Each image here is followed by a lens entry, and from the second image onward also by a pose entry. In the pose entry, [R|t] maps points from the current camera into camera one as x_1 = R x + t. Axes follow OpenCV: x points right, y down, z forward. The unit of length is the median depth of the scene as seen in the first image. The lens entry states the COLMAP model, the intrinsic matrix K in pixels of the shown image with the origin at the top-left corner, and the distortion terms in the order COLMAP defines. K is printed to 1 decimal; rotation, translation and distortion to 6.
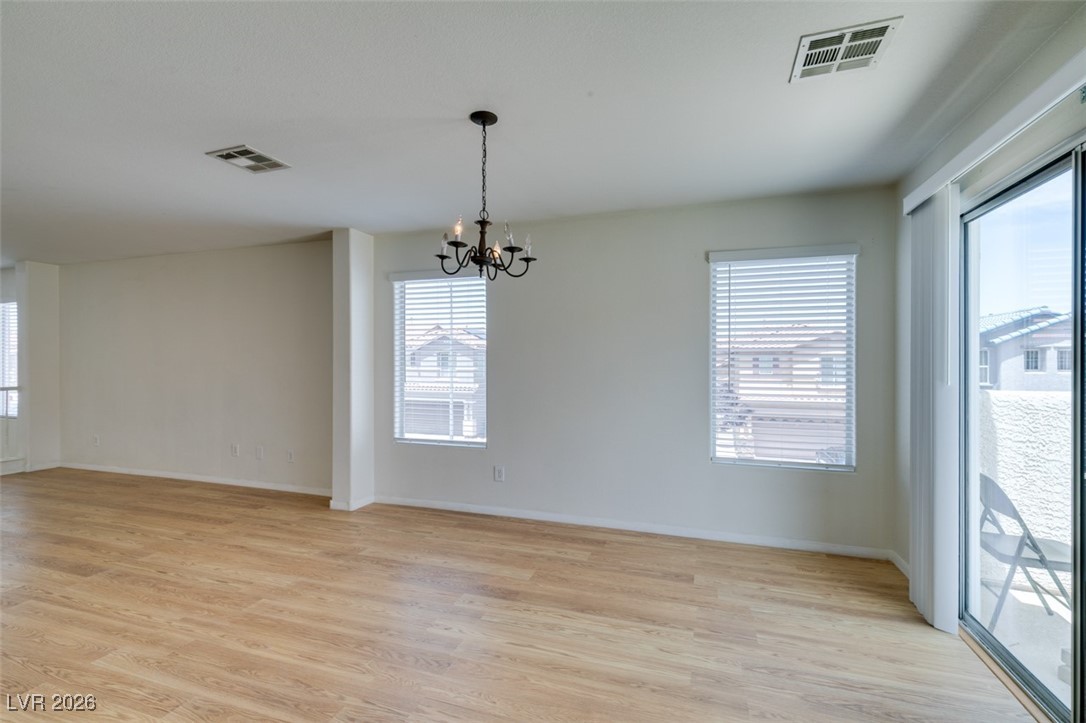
lens RADIAL K [[492.7, 0, 541.0], [0, 492.7, 365.7], [0, 0, 1]] dist [0.003351, 0.000720]
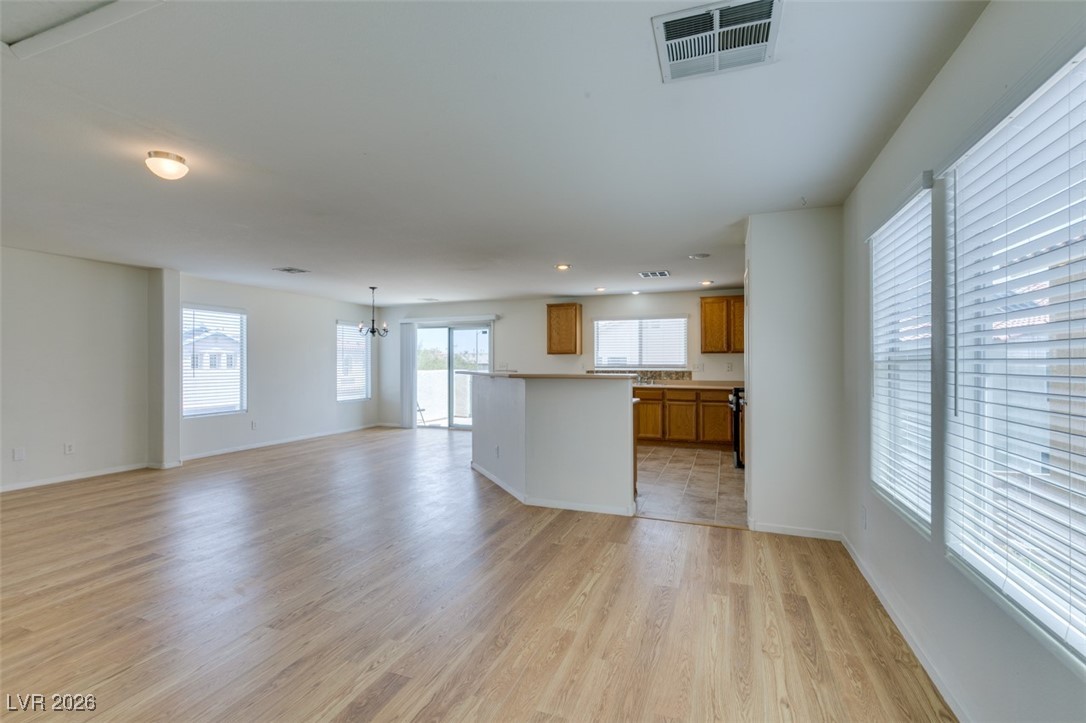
lens RADIAL K [[487.7, 0, 545.0], [0, 487.7, 359.2], [0, 0, 1]] dist [-0.001510, 0.000584]
pose [[0.026007, 0.007106, 0.999637, -2.687250], [0.007908, 0.999942, -0.007314, -0.001655], [-0.999630, 0.008095, 0.025949, -0.171010]]
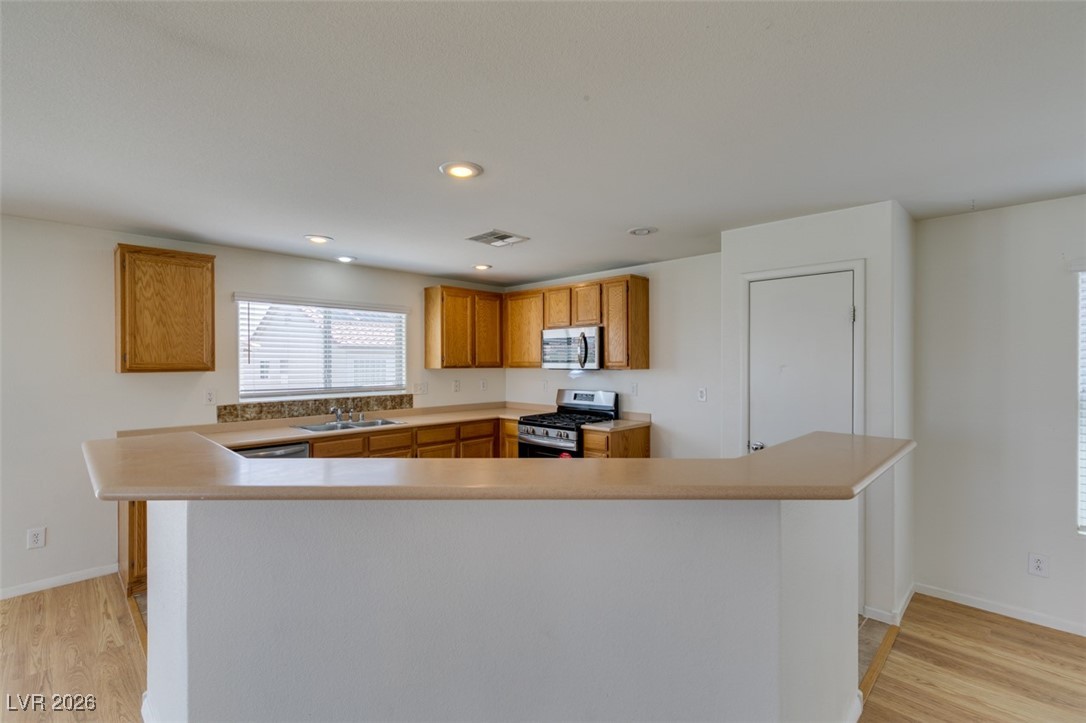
lens RADIAL K [[481.4, 0, 540.3], [0, 481.4, 364.6], [0, 0, 1]] dist [0.000550, -0.000637]
pose [[-0.899311, -0.003322, 0.437297, -1.117381], [0.003416, 0.999887, 0.014622, -0.084894], [-0.437296, 0.014644, -0.899198, 0.483861]]
